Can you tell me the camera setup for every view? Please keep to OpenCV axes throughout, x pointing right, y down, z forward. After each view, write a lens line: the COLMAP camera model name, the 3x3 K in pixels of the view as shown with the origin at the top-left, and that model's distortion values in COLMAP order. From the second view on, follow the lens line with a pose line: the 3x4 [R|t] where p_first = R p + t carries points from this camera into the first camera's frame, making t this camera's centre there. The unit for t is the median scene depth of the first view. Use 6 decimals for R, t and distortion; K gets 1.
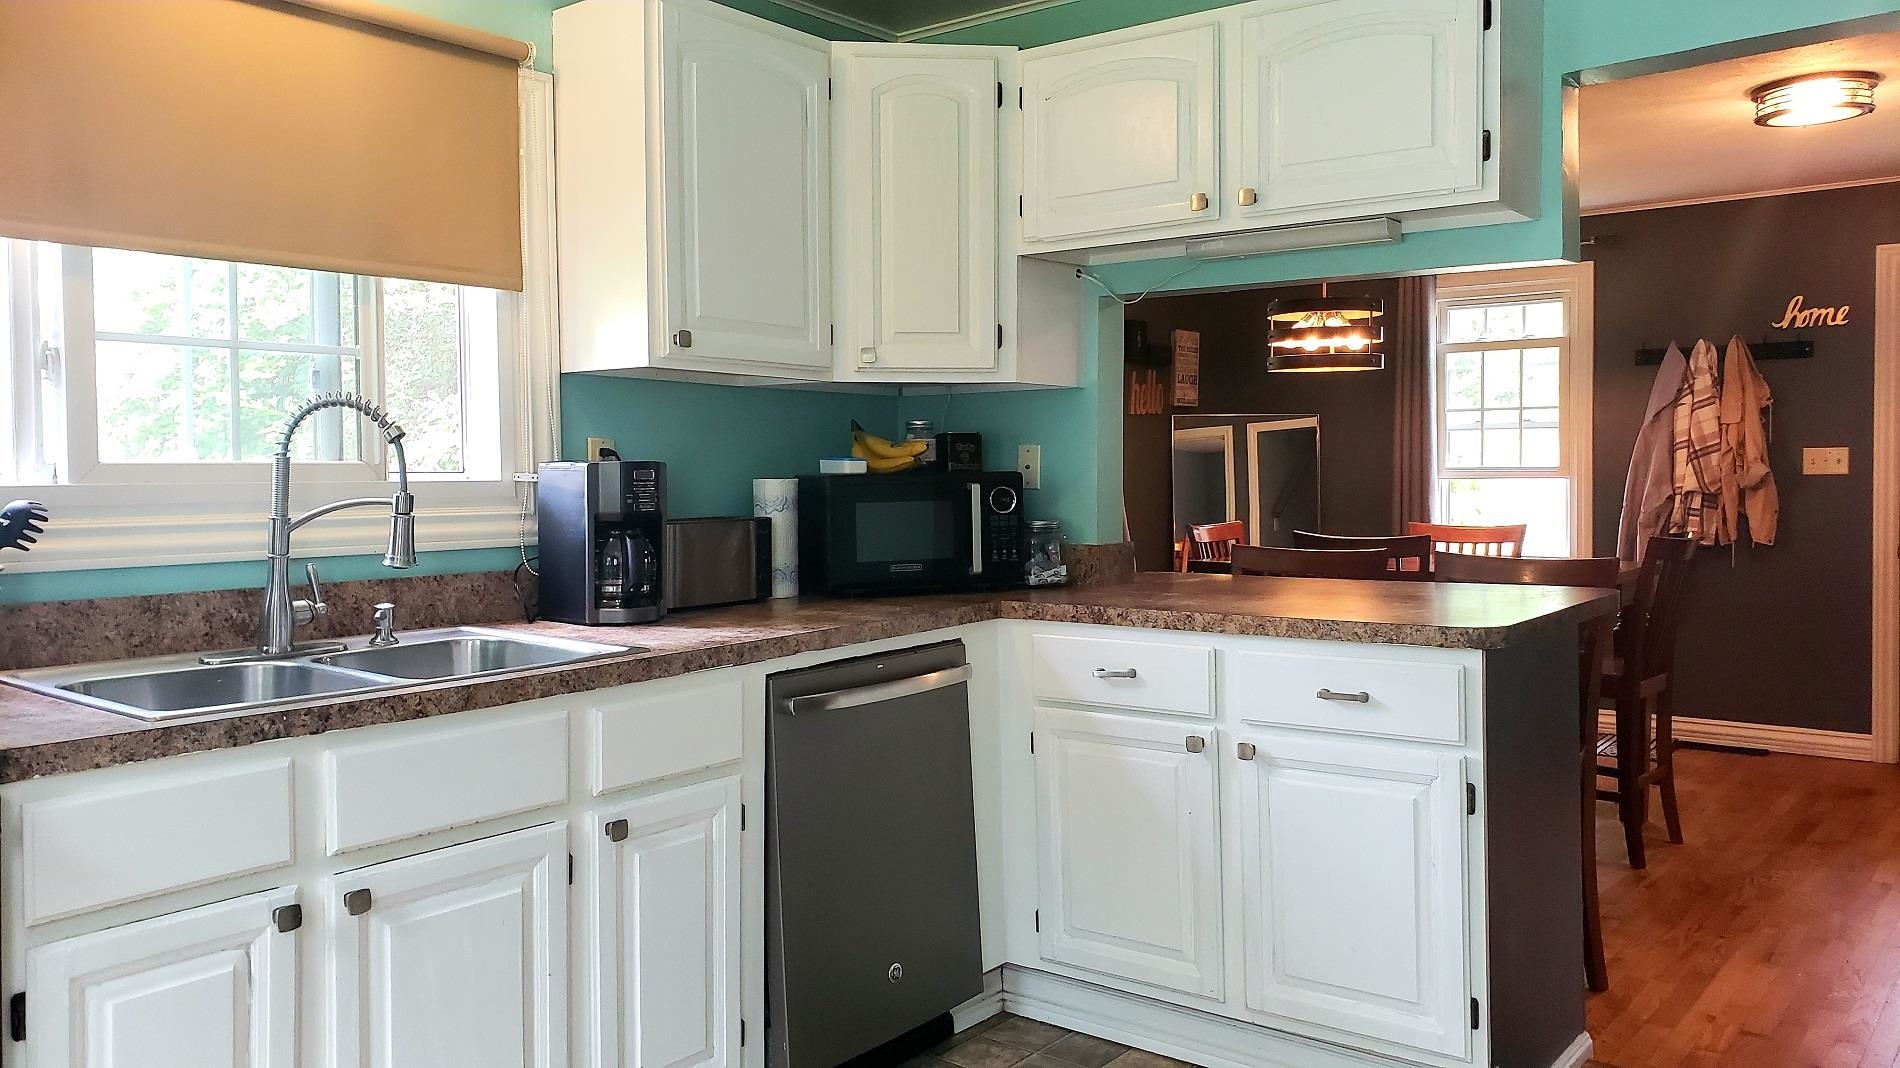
lens RADIAL K [[1479.5, 0, 950.0], [0, 1479.5, 534.0], [0, 0, 1]] dist [0.008846, 0.003545]
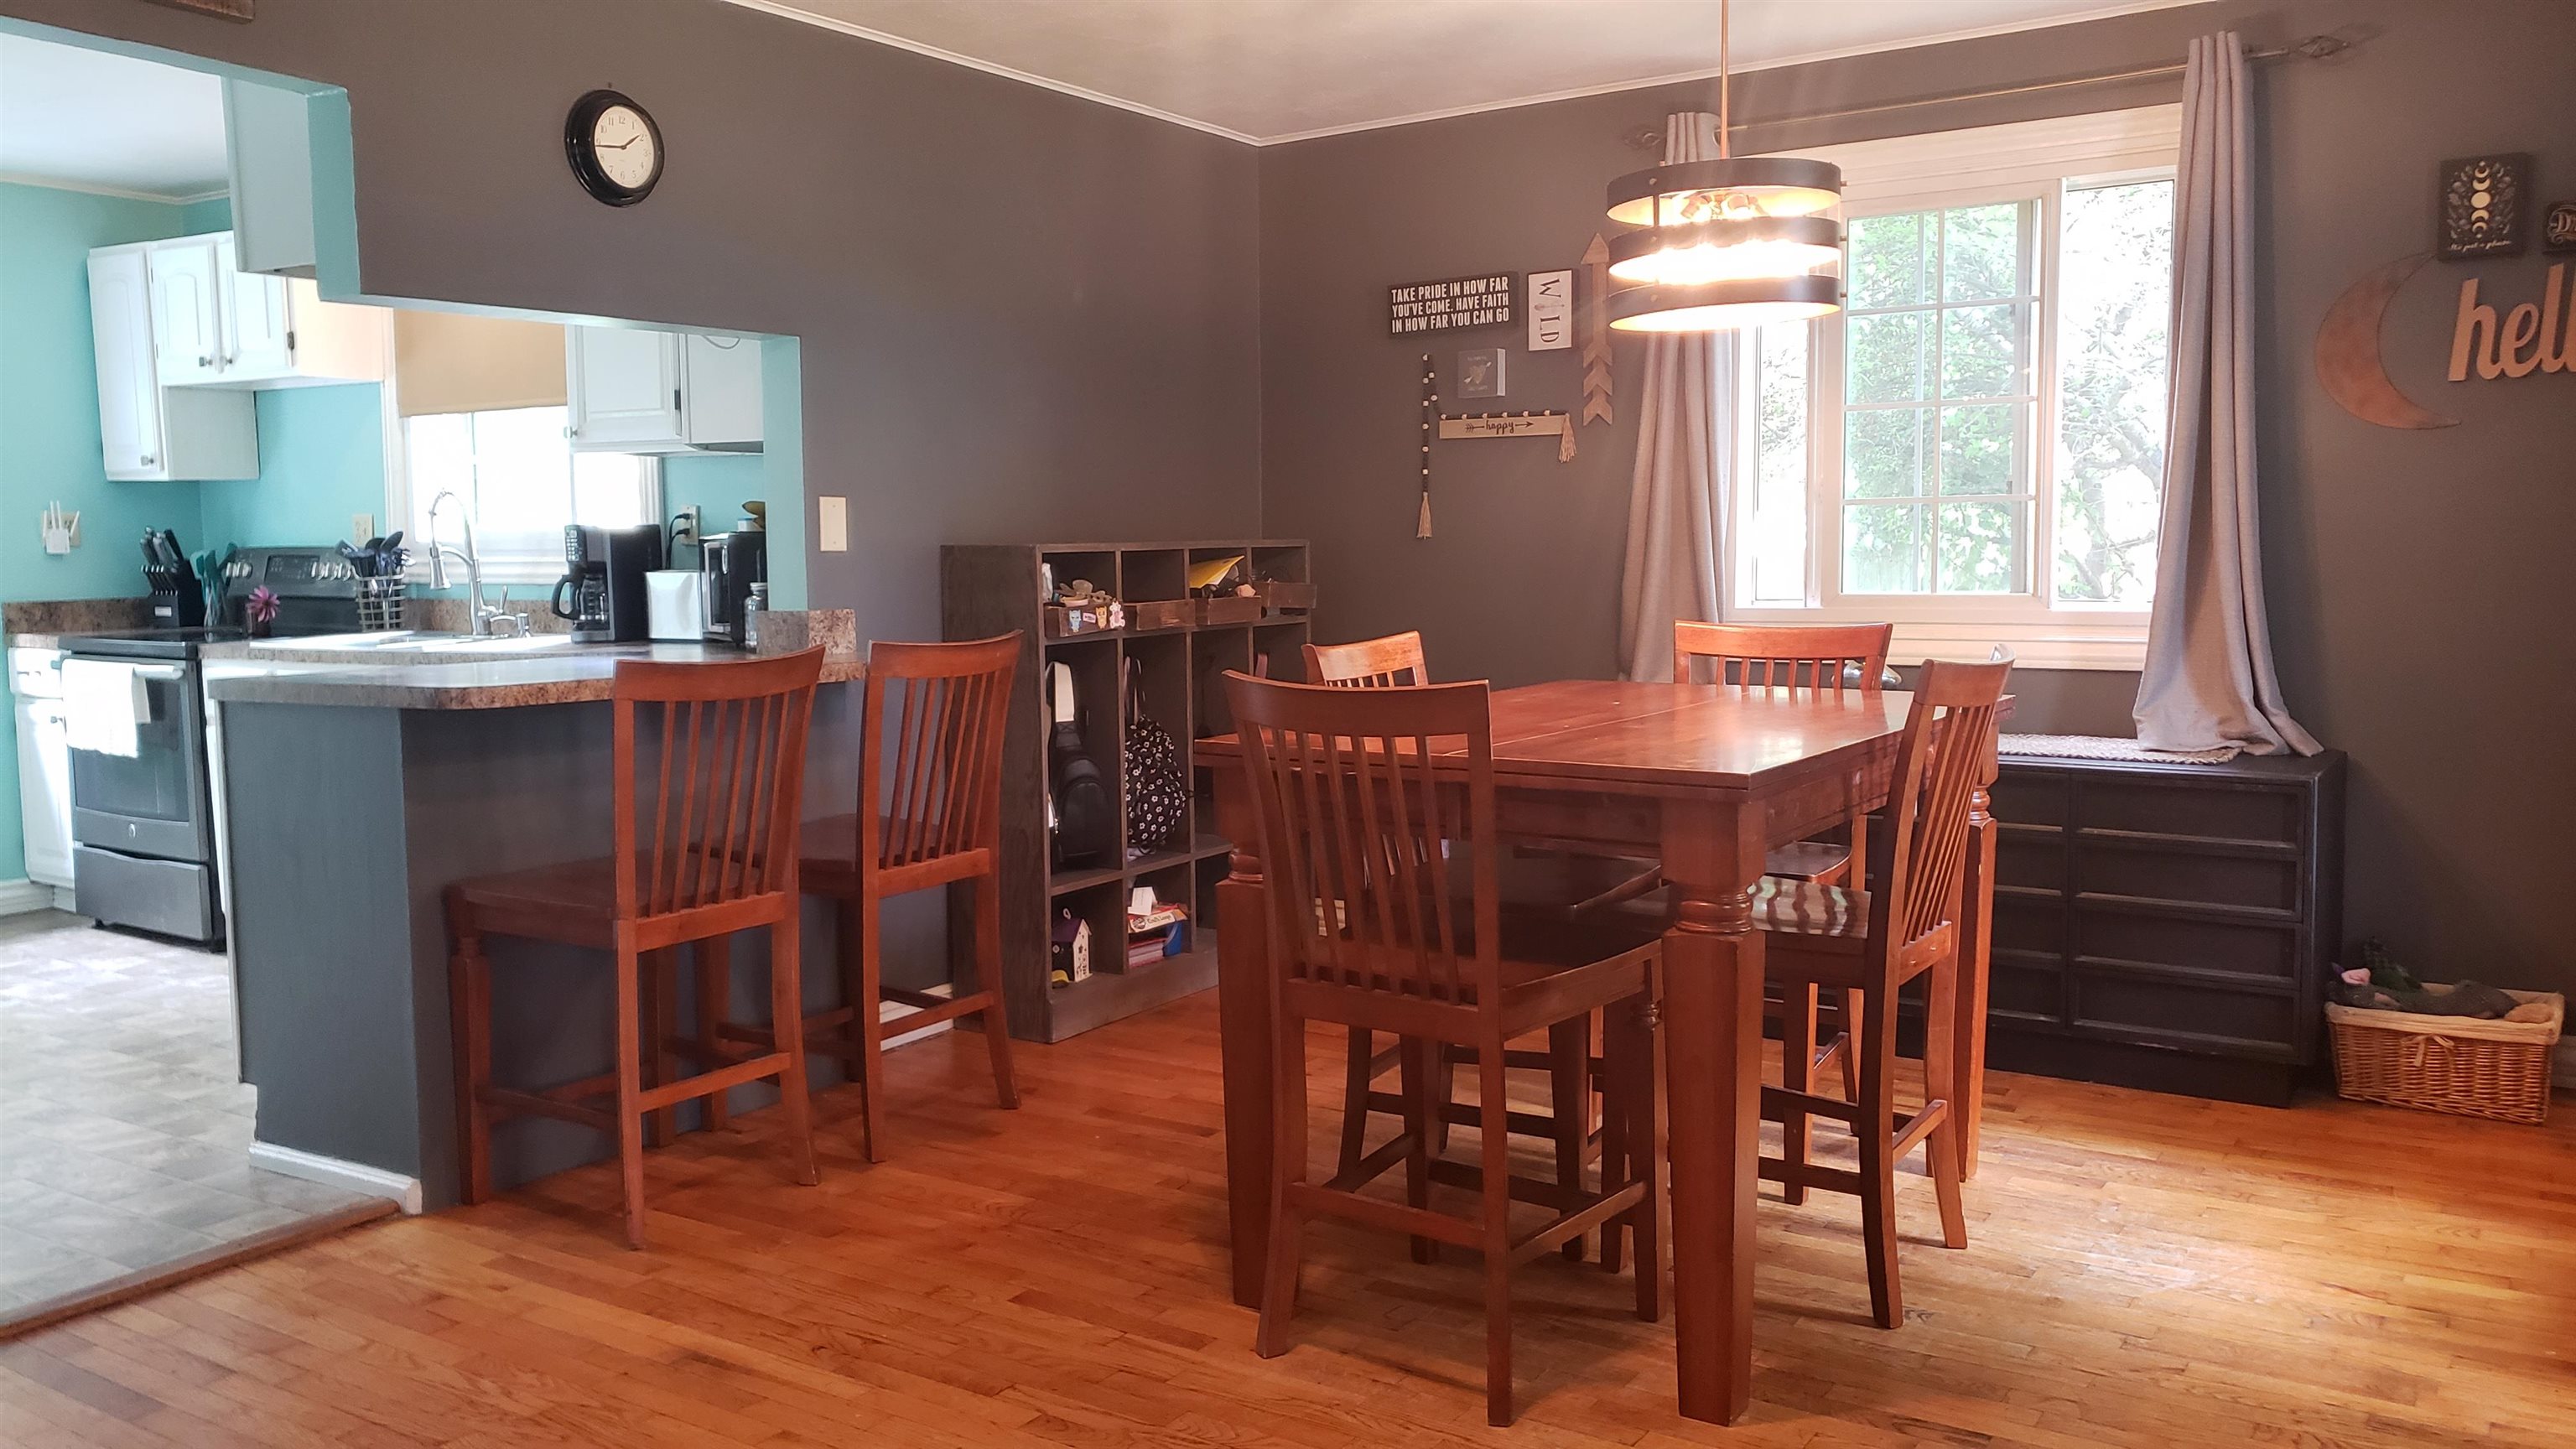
lens RADIAL K [[2005.9, 0, 1288.0], [0, 2005.9, 724.5], [0, 0, 1]] dist [0.008846, 0.003545]
pose [[0.077216, 0.089173, -0.993019, 1.090952], [-0.032724, 0.995682, 0.086868, -0.030499], [0.996477, 0.025788, 0.079801, 0.953373]]
